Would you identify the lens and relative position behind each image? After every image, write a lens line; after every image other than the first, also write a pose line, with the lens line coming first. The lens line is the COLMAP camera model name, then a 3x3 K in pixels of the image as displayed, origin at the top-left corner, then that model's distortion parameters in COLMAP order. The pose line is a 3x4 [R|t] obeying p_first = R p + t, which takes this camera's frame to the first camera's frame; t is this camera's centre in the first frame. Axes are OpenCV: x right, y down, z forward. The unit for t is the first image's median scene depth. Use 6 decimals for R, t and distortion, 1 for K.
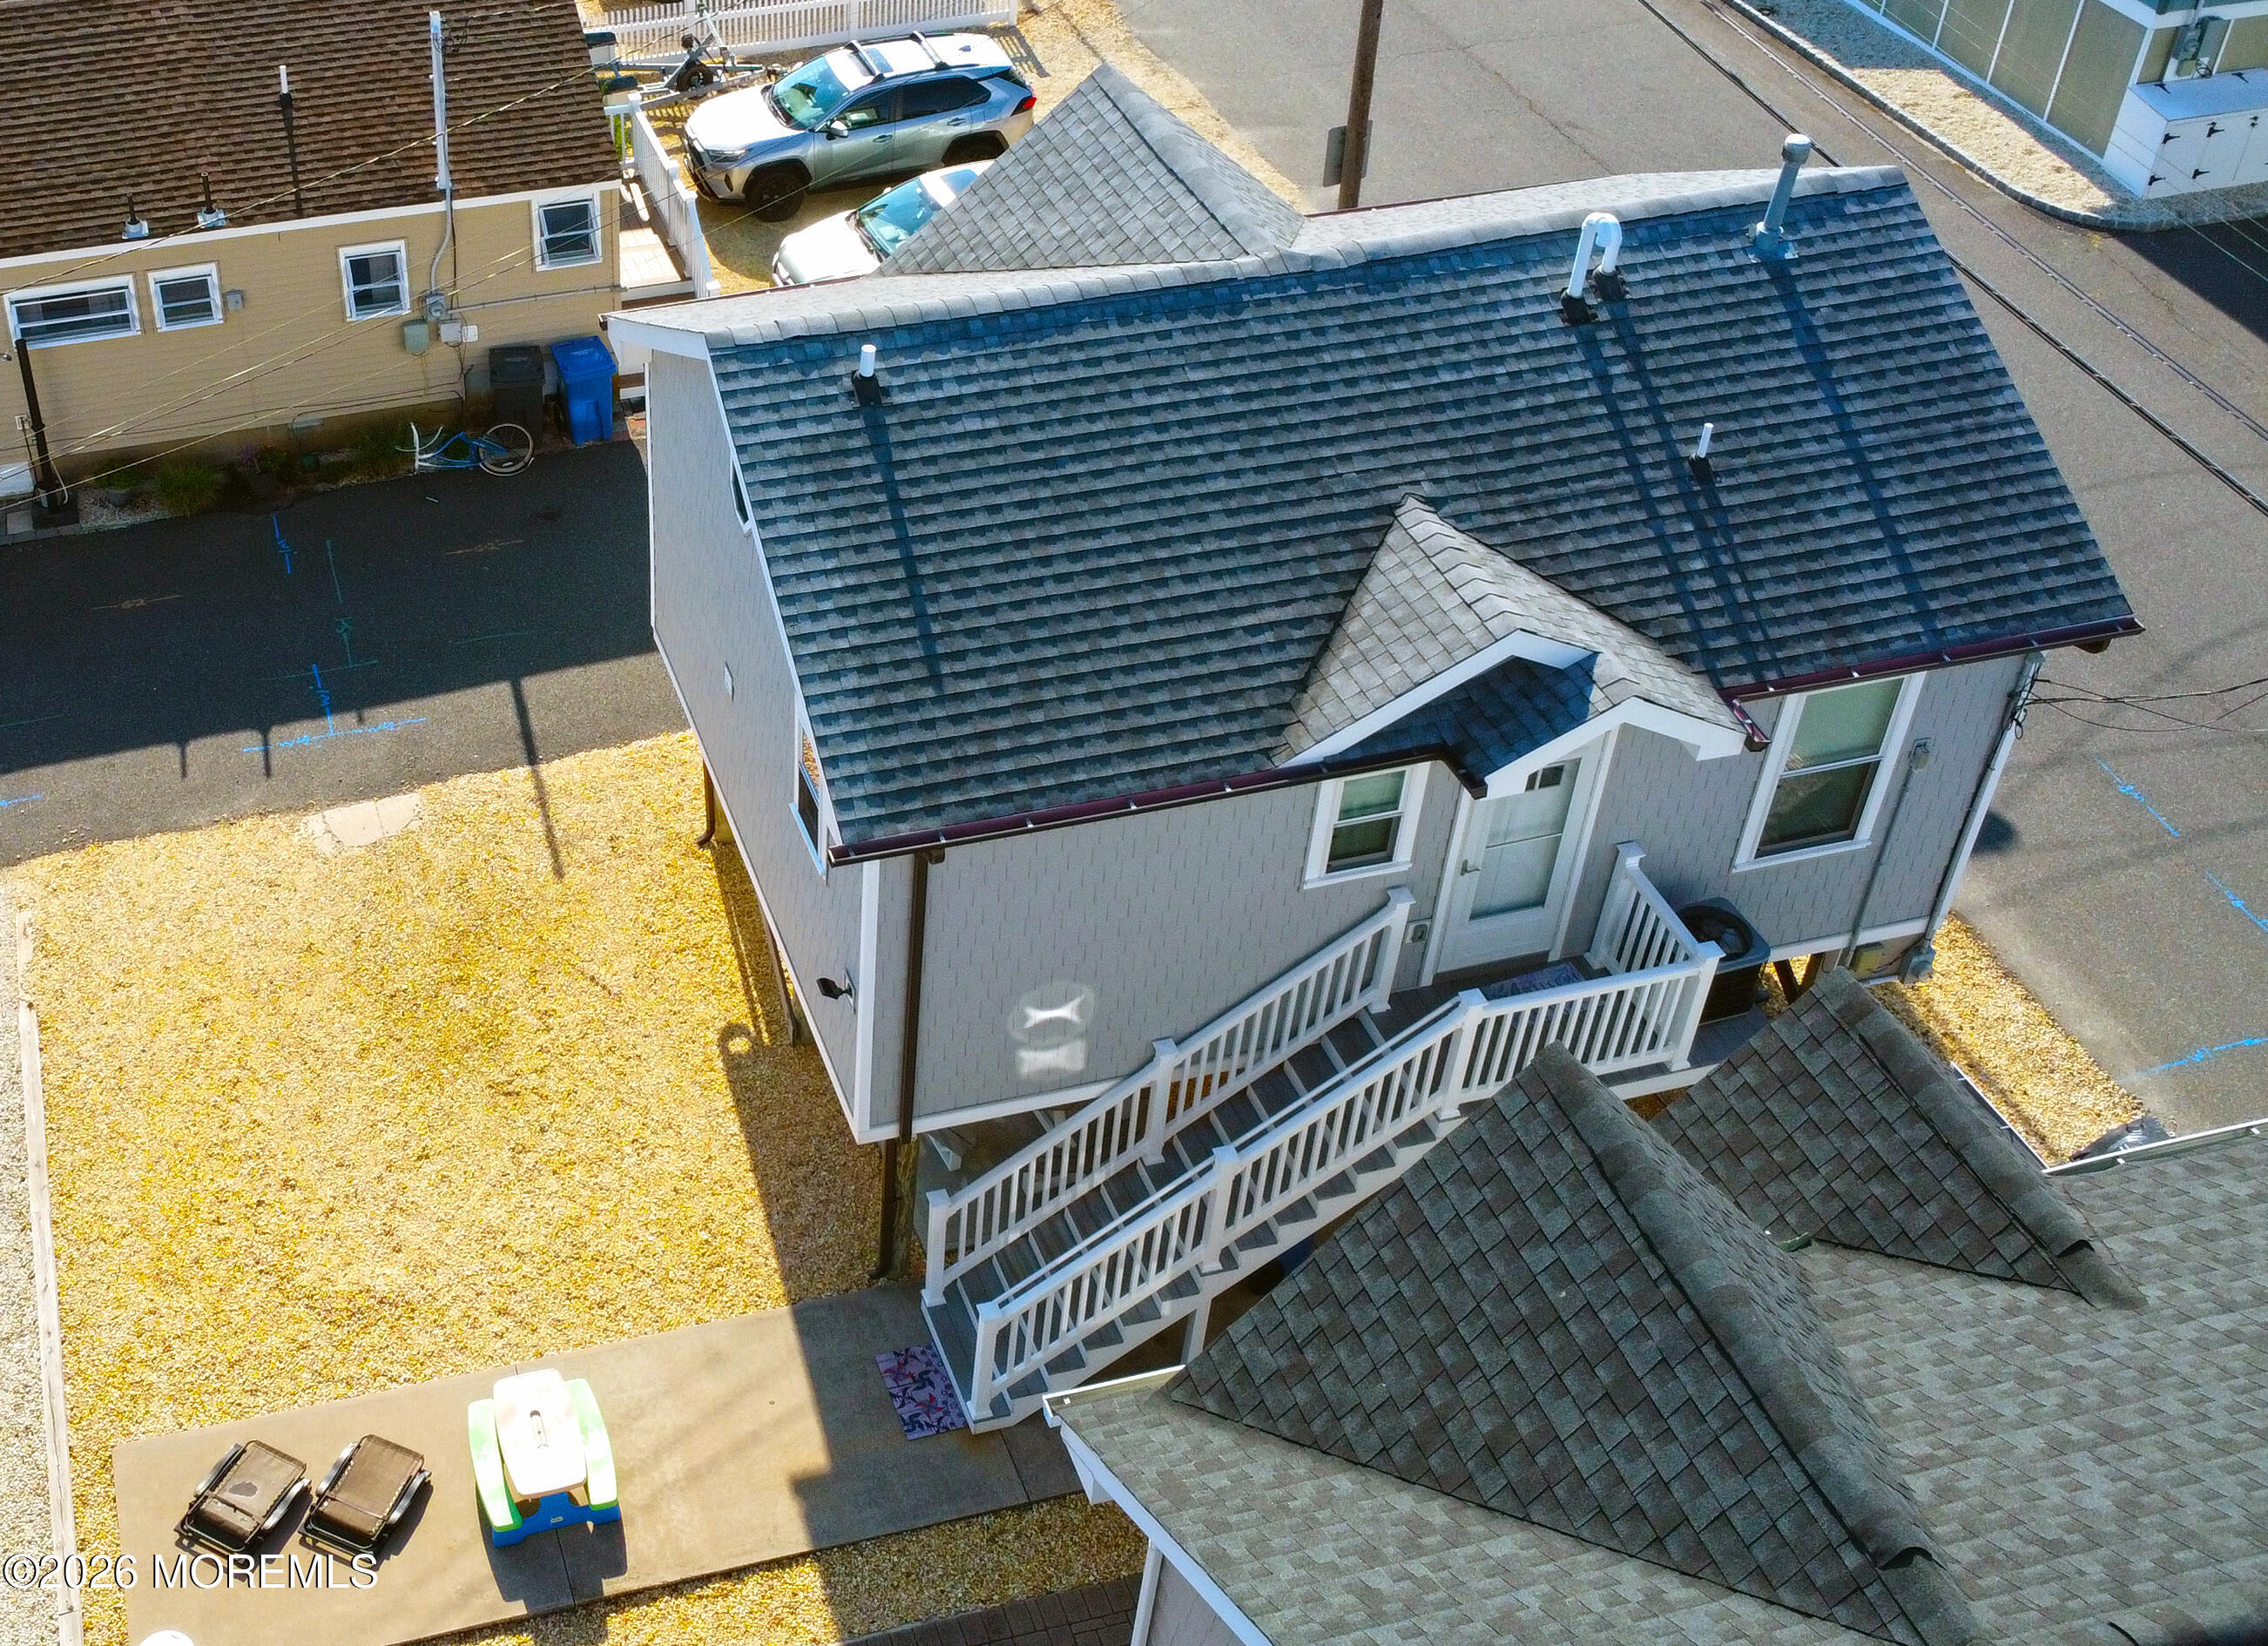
lens RADIAL K [[2701.4, 0, 1165.1], [0, 2701.4, 737.1], [0, 0, 1]] dist [-0.030805, 0.000000]
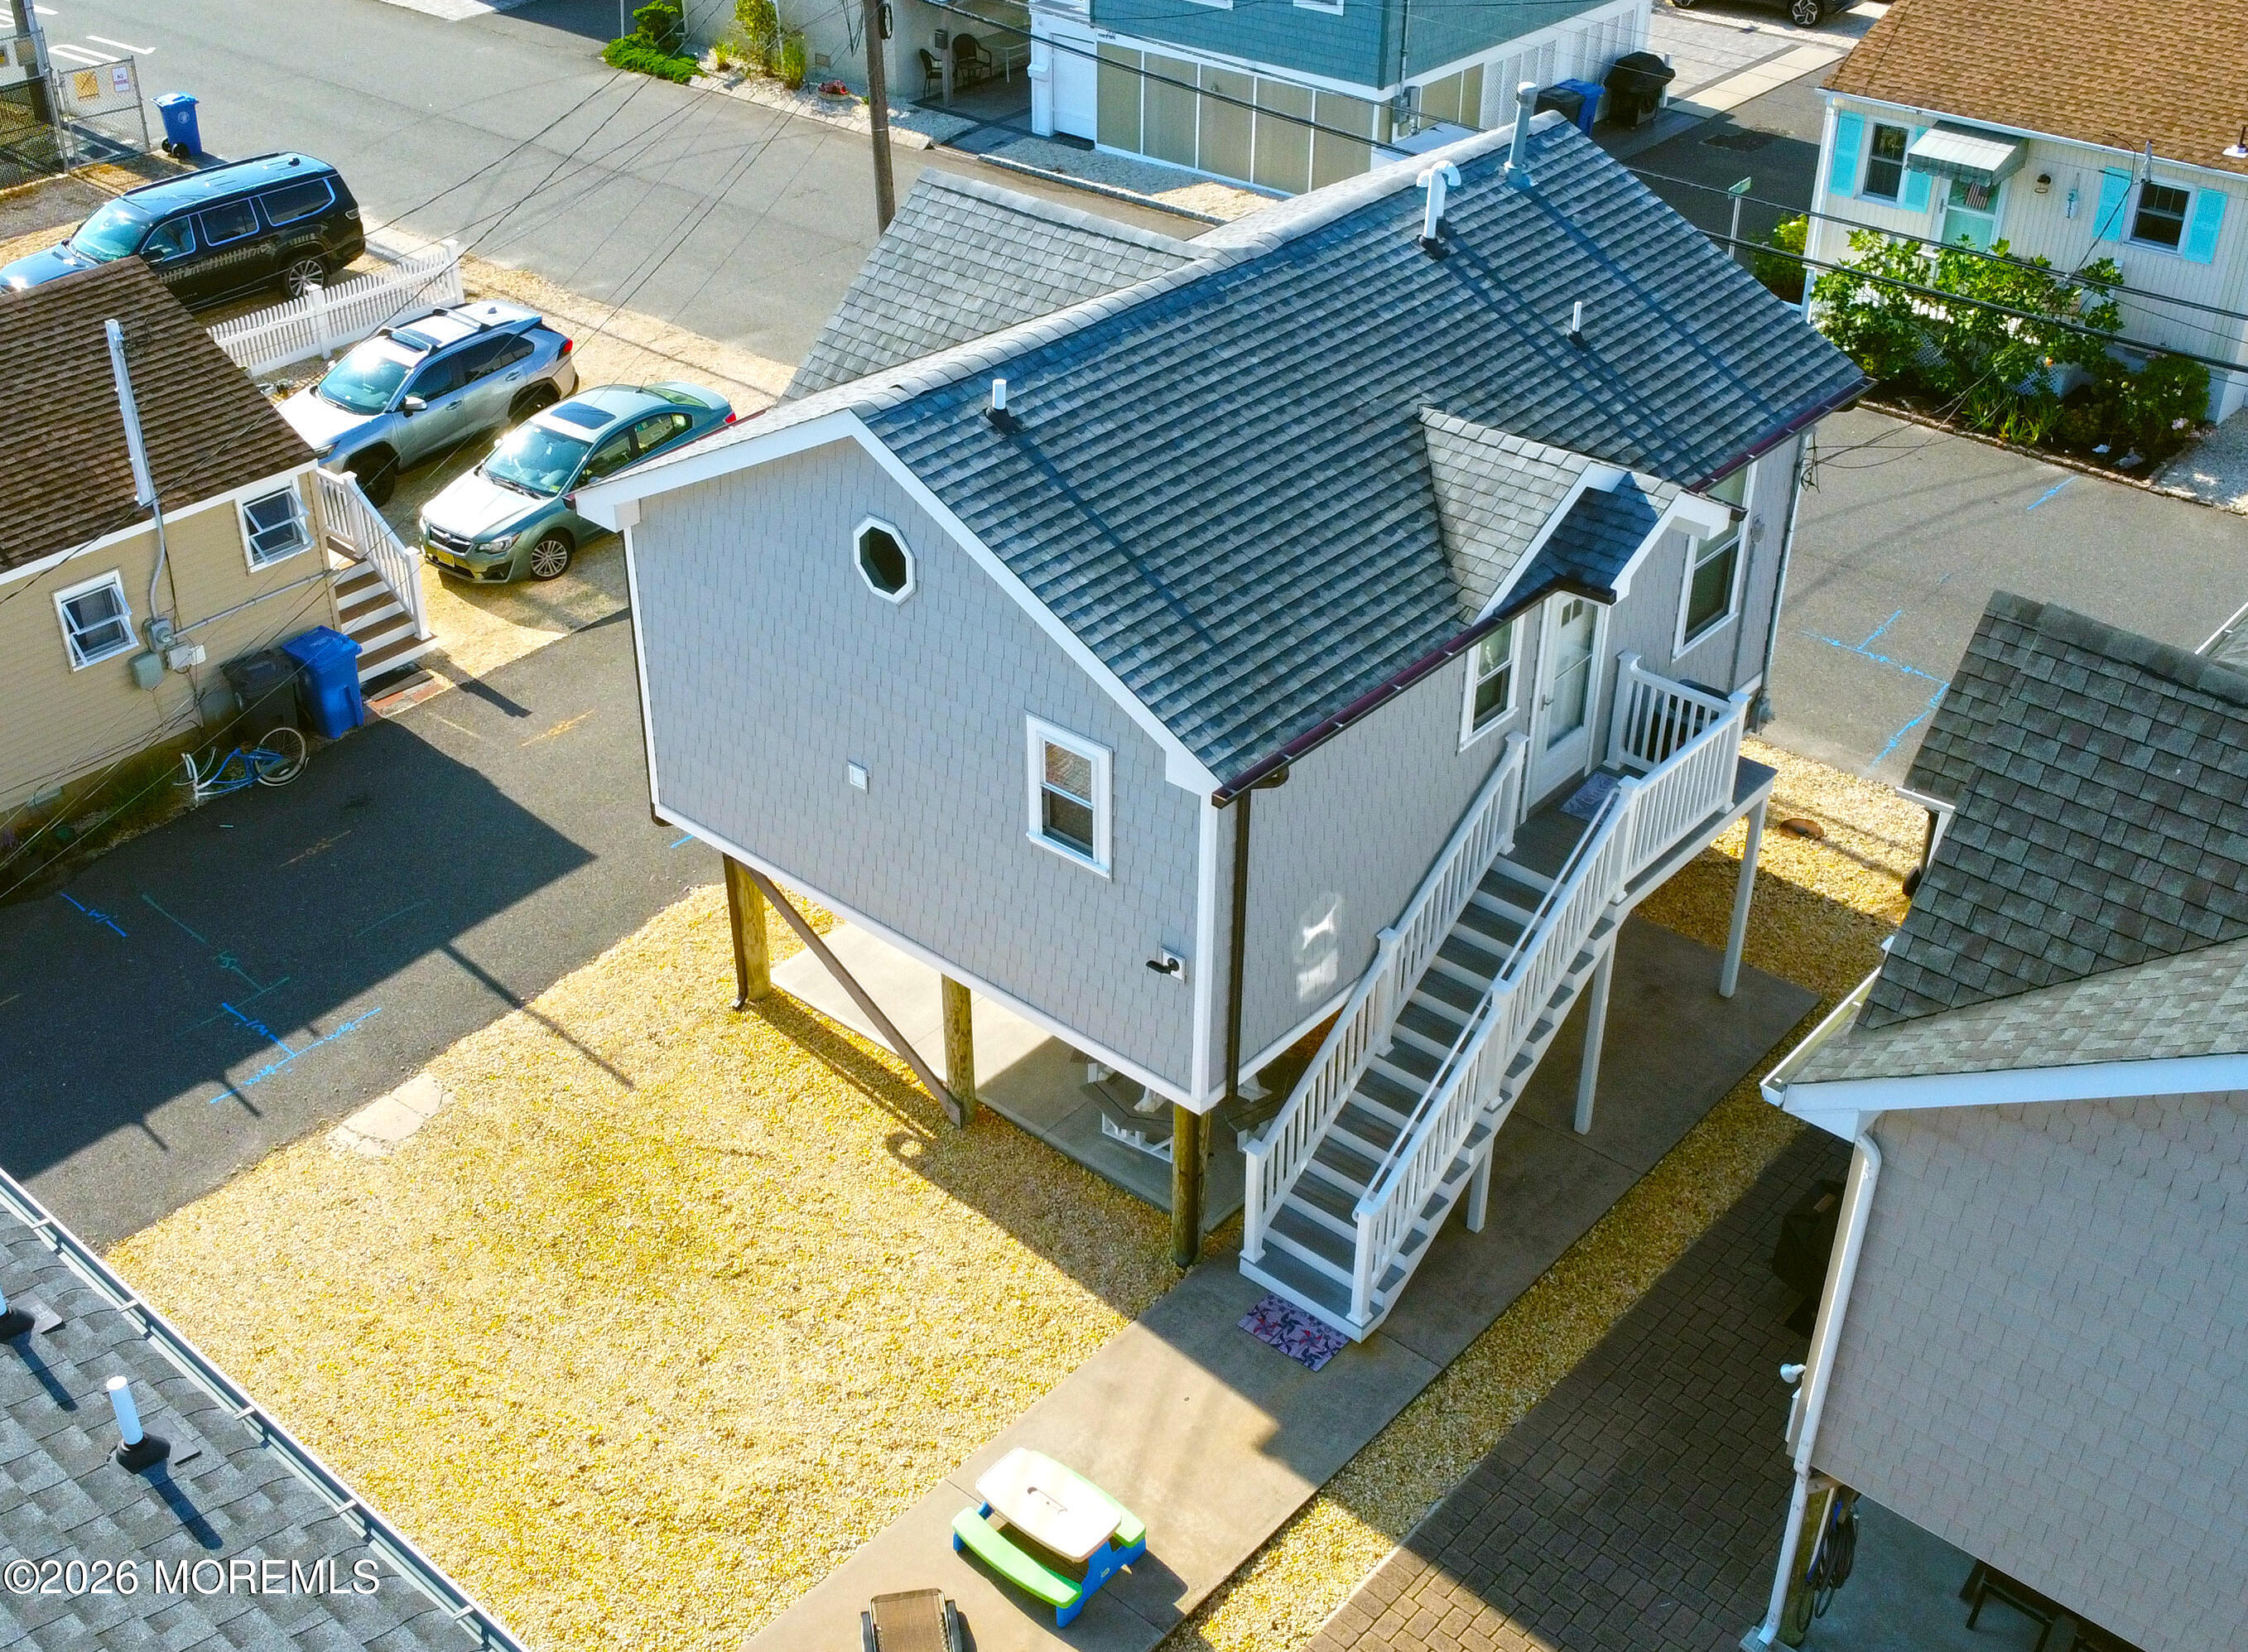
lens RADIAL K [[2407.7, 0, 1120.3], [0, 2407.7, 819.8], [0, 0, 1]] dist [-0.020600, 0.000000]
pose [[0.826586, -0.302833, 0.474393, -0.545645], [0.356274, 0.934060, -0.024509, 0.055251], [-0.435689, 0.189272, 0.879972, 0.165718]]
